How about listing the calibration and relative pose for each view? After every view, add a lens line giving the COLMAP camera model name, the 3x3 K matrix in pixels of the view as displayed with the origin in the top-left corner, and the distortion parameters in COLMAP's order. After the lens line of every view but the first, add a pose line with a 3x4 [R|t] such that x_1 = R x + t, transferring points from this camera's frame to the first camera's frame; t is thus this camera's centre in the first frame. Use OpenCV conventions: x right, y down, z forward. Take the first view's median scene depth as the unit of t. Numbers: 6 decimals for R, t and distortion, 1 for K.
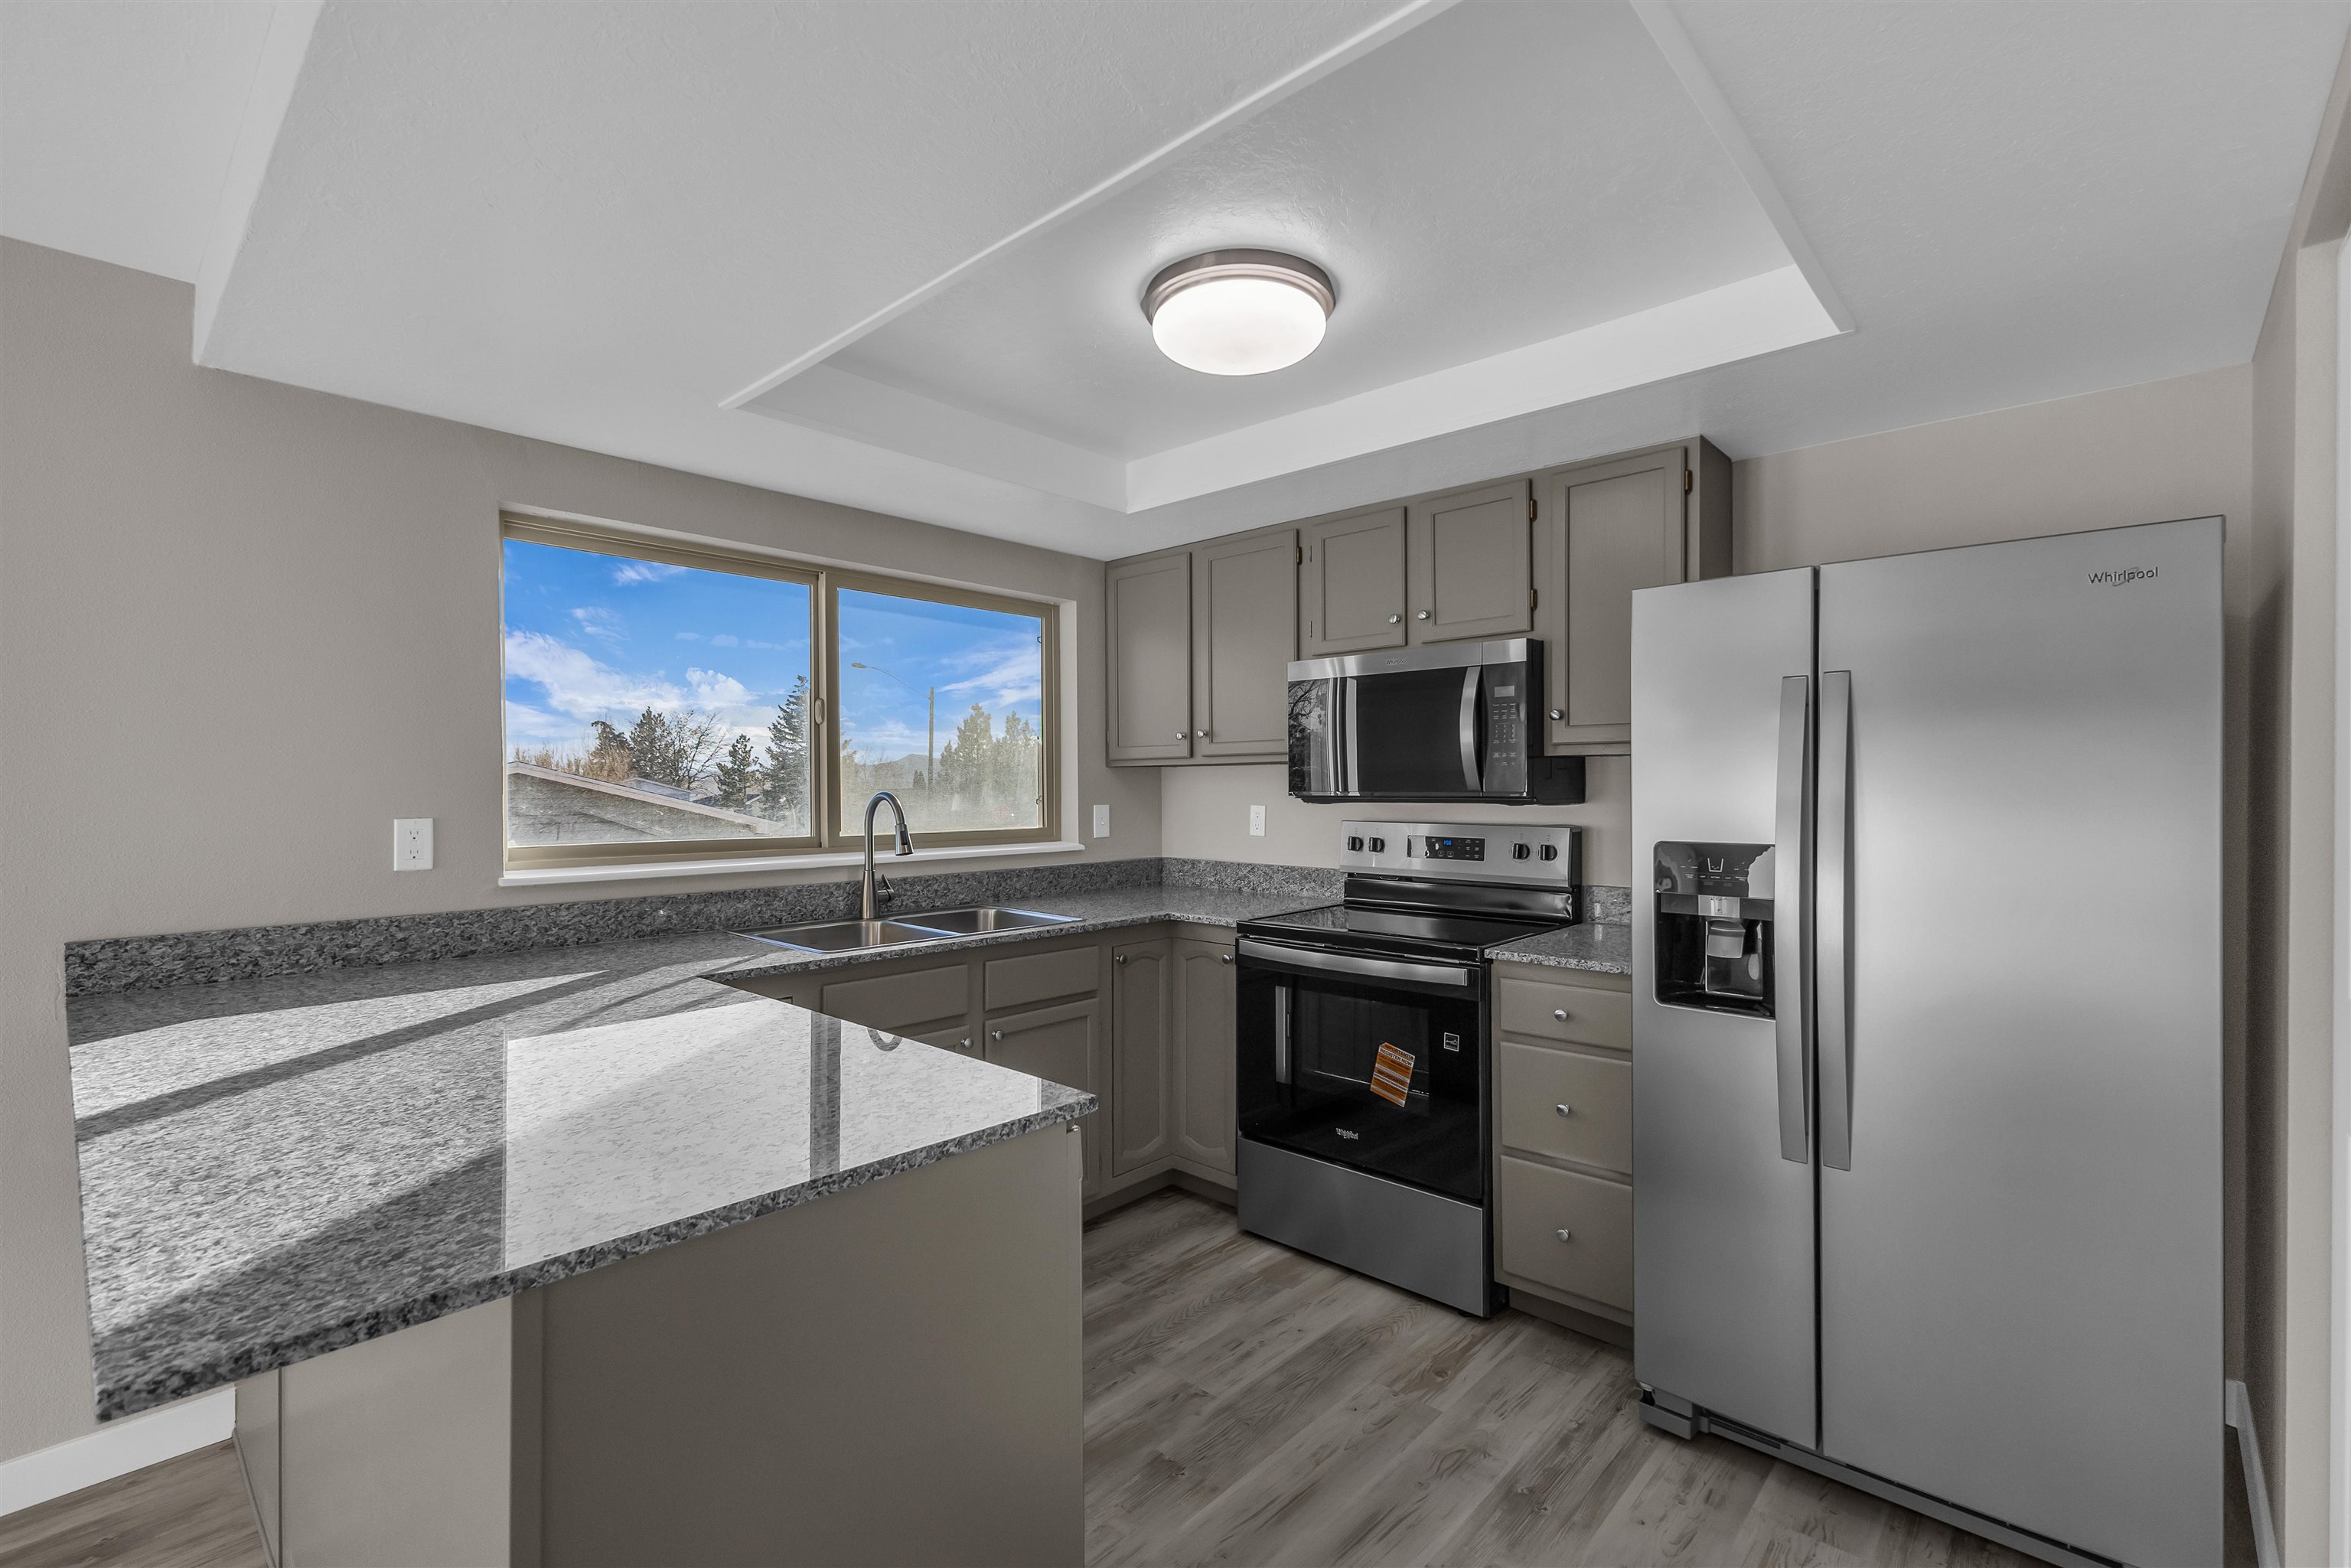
lens RADIAL K [[1034.5, 0, 1168.1], [0, 1034.5, 798.0], [0, 0, 1]] dist [0.007248, 0.000044]
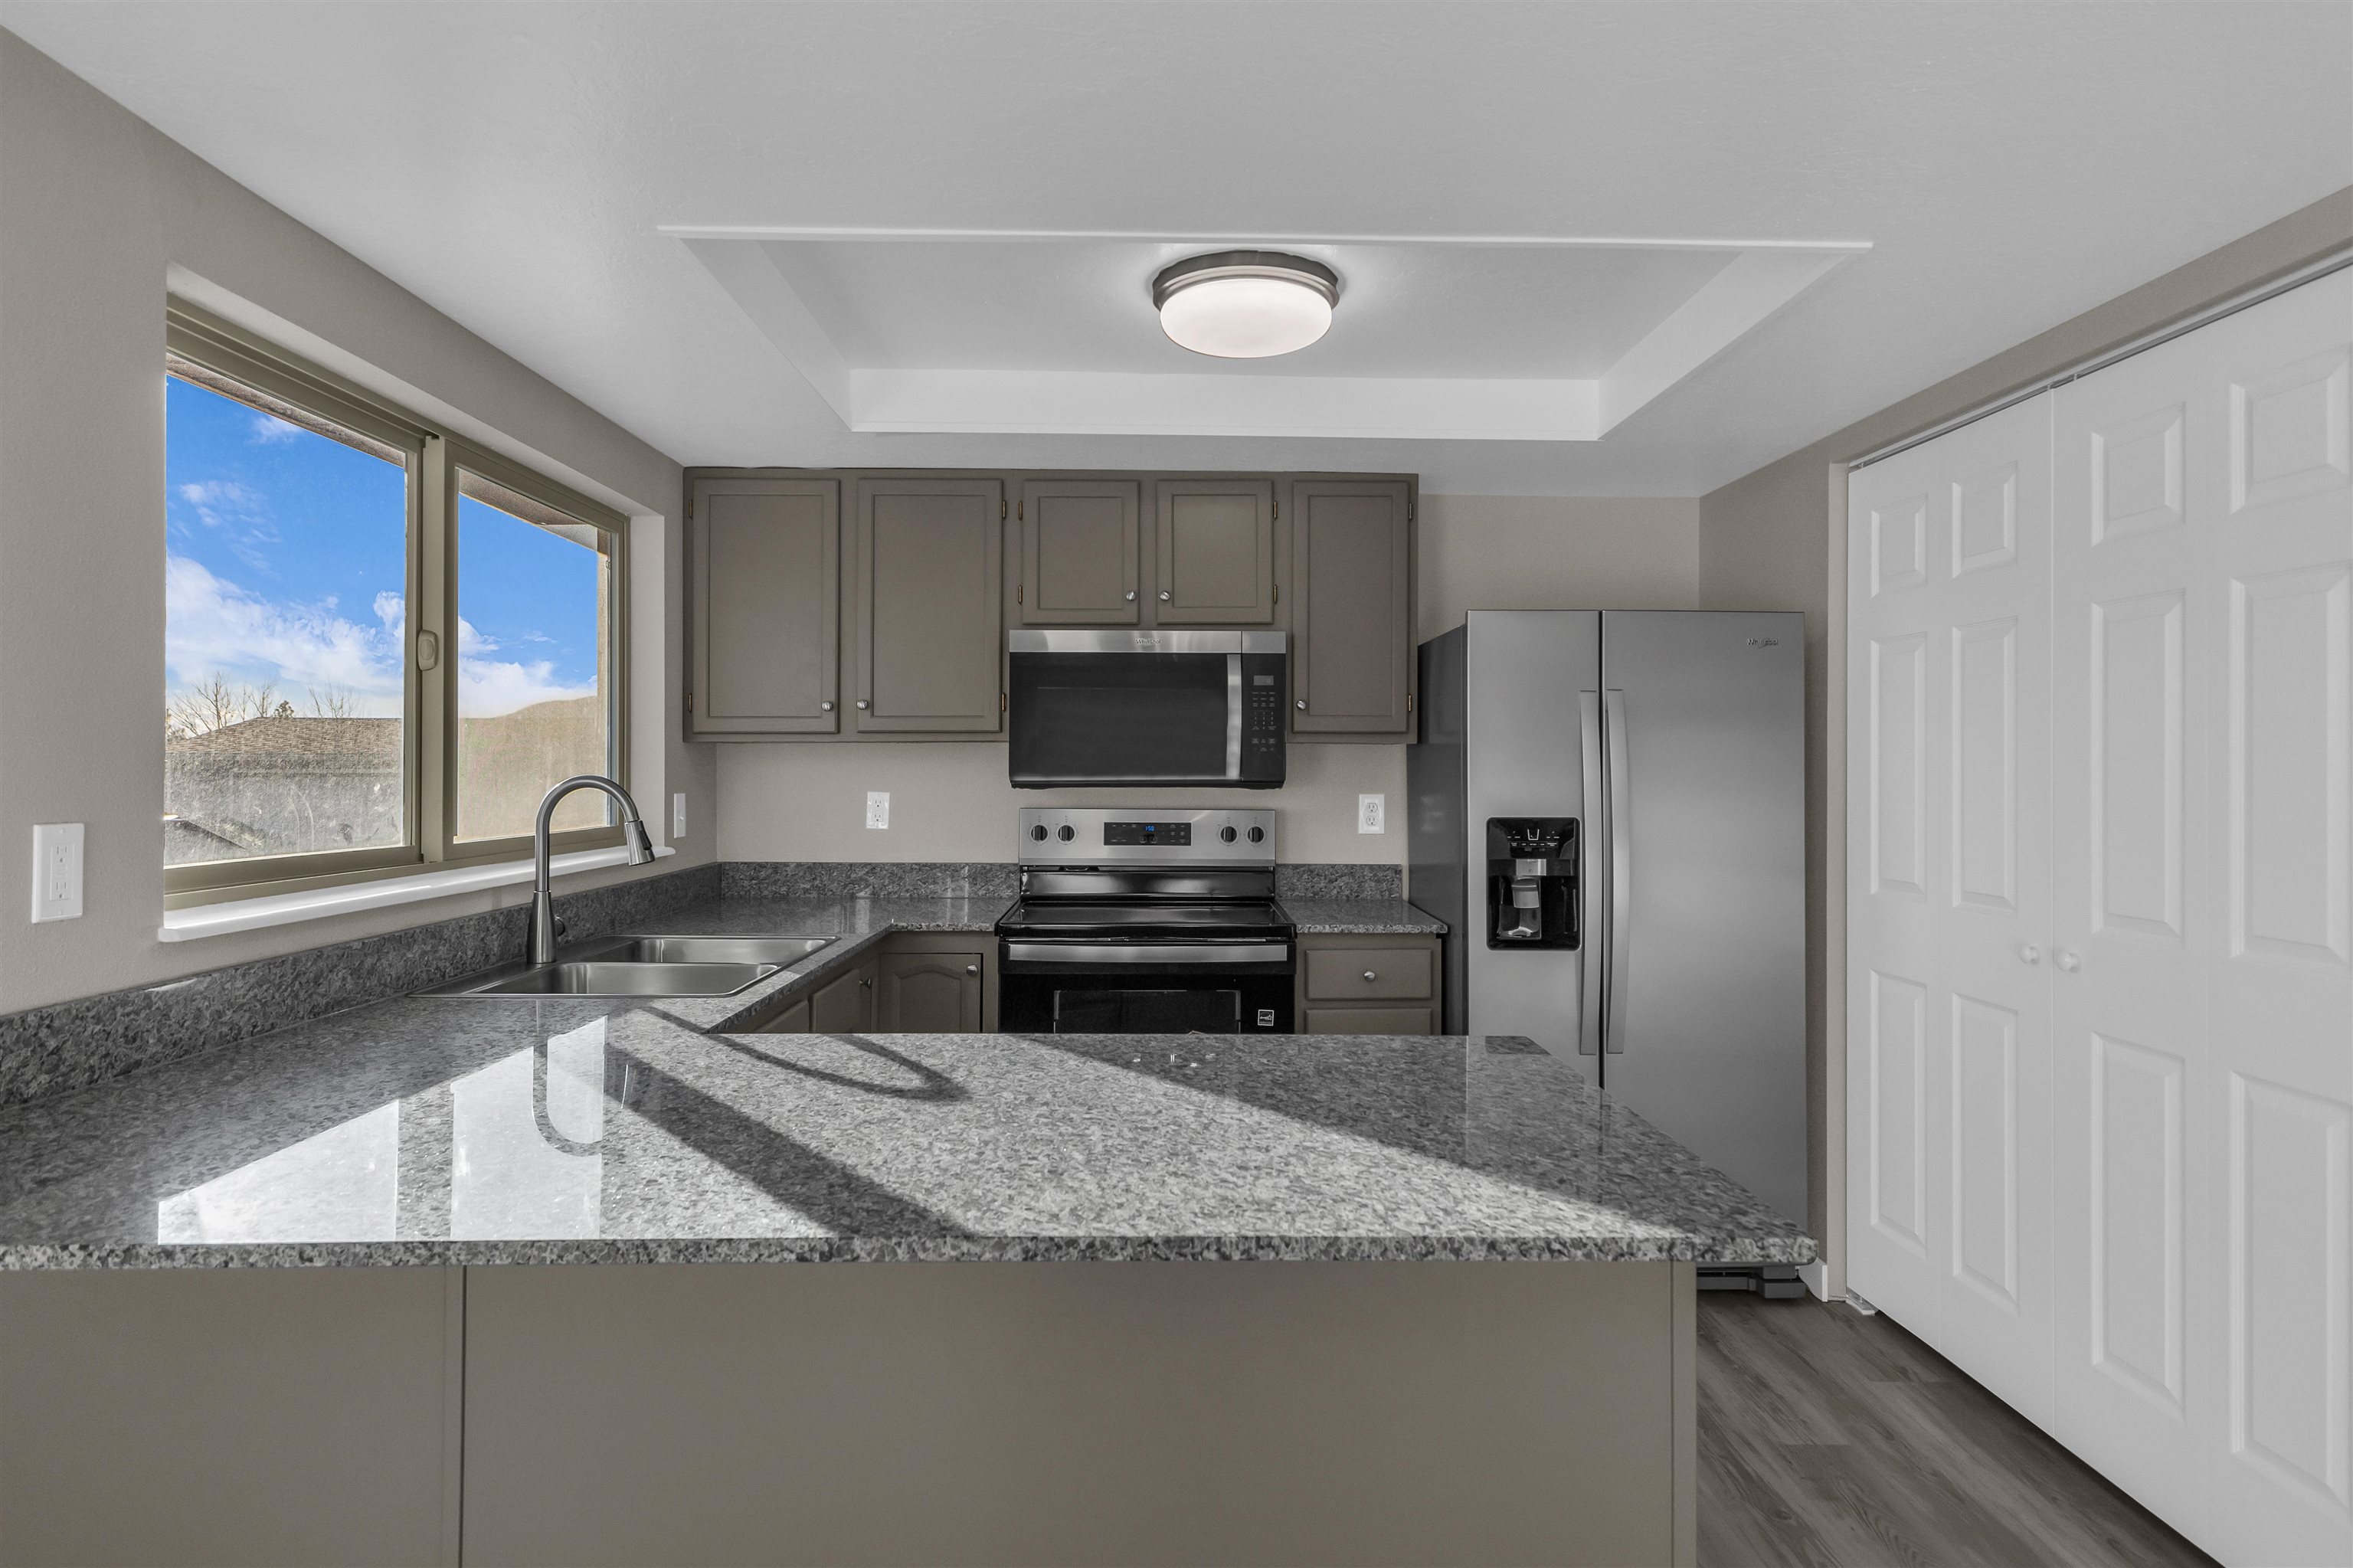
lens RADIAL K [[1347.1, 0, 1174.3], [0, 1347.1, 759.8], [0, 0, 1]] dist [0.012146, -0.000064]
pose [[0.723958, 0.009337, 0.689781, -0.639198], [0.002728, 0.999862, -0.016397, -0.000820], [-0.689839, 0.013752, 0.723832, 0.071896]]
